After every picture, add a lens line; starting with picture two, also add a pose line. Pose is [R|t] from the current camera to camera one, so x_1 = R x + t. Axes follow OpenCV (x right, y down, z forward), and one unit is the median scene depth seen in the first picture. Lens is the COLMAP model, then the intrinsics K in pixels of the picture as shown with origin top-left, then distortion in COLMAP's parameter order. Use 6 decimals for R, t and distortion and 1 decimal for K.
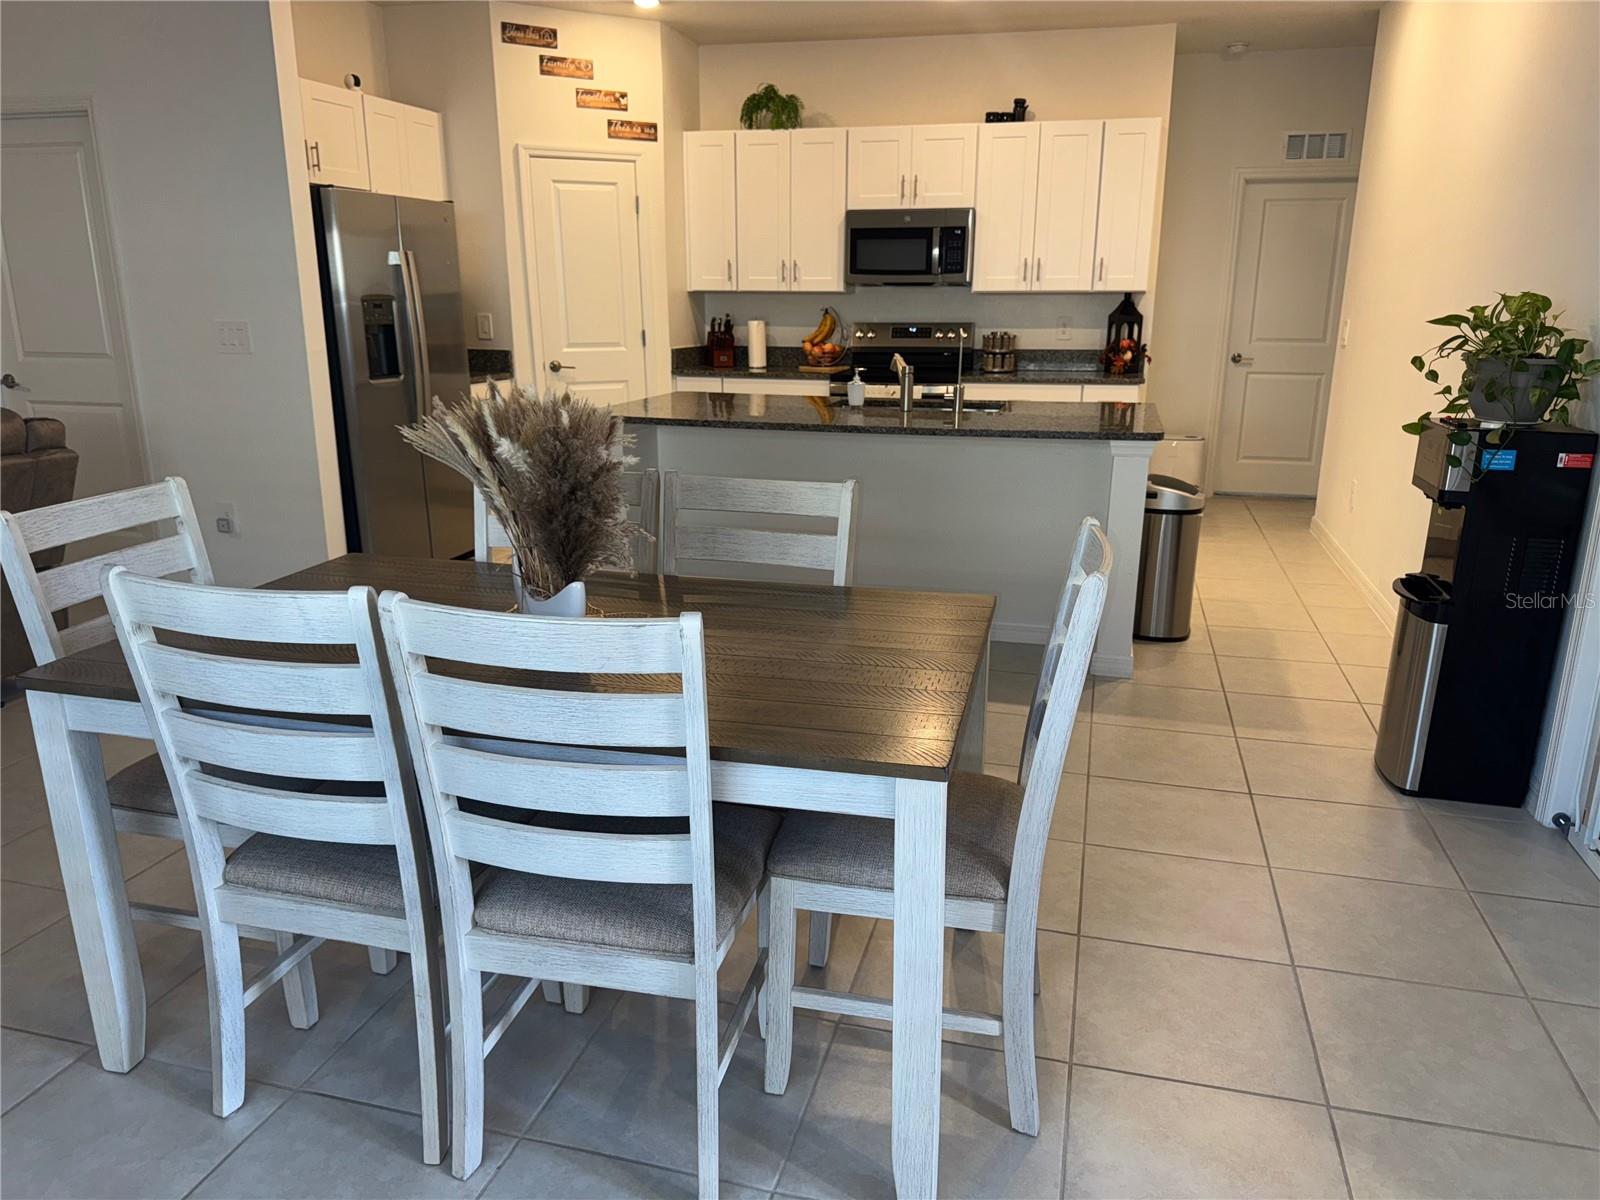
lens RADIAL K [[1133.8, 0, 807.3], [0, 1133.8, 609.6], [0, 0, 1]] dist [0.095407, -0.154719]
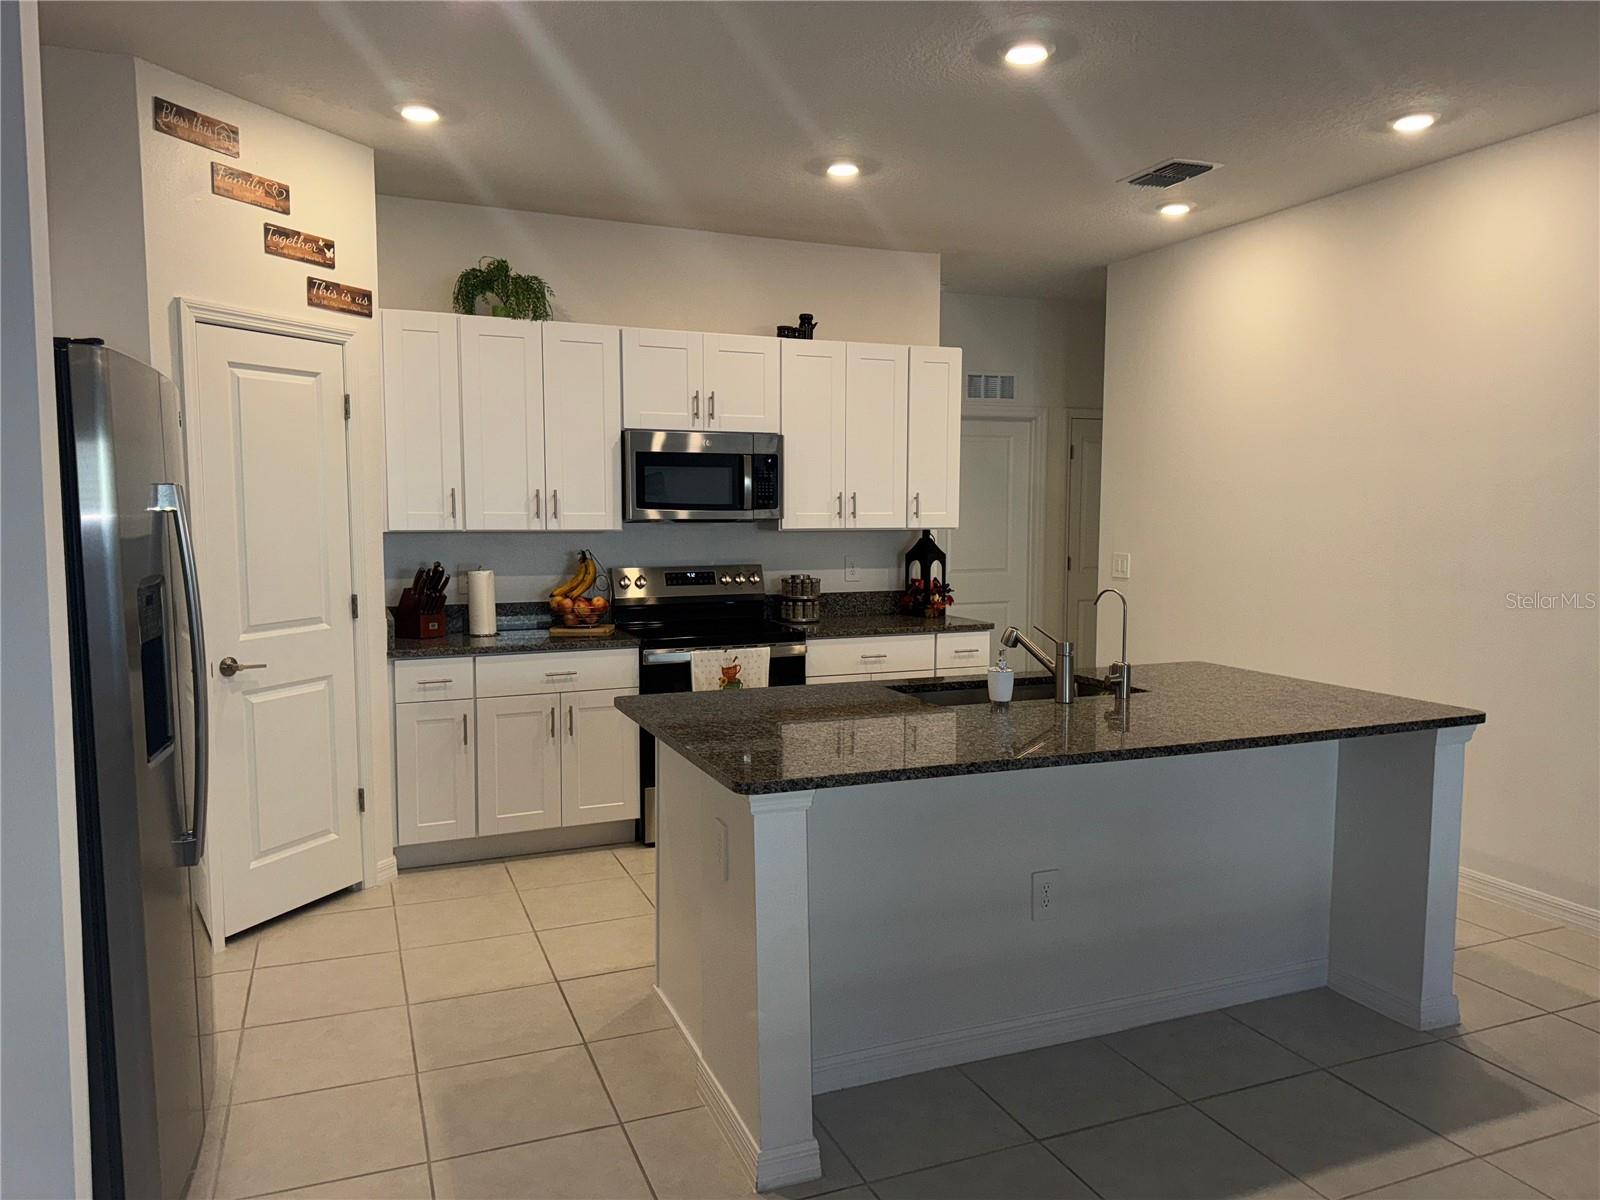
lens RADIAL K [[1133.5, 0, 816.4], [0, 1133.5, 596.6], [0, 0, 1]] dist [0.088019, -0.086557]
pose [[0.790793, -0.051881, 0.609881, -0.339617], [0.163823, 0.977990, -0.129223, -0.124424], [-0.589753, 0.202101, 0.781886, 0.366183]]
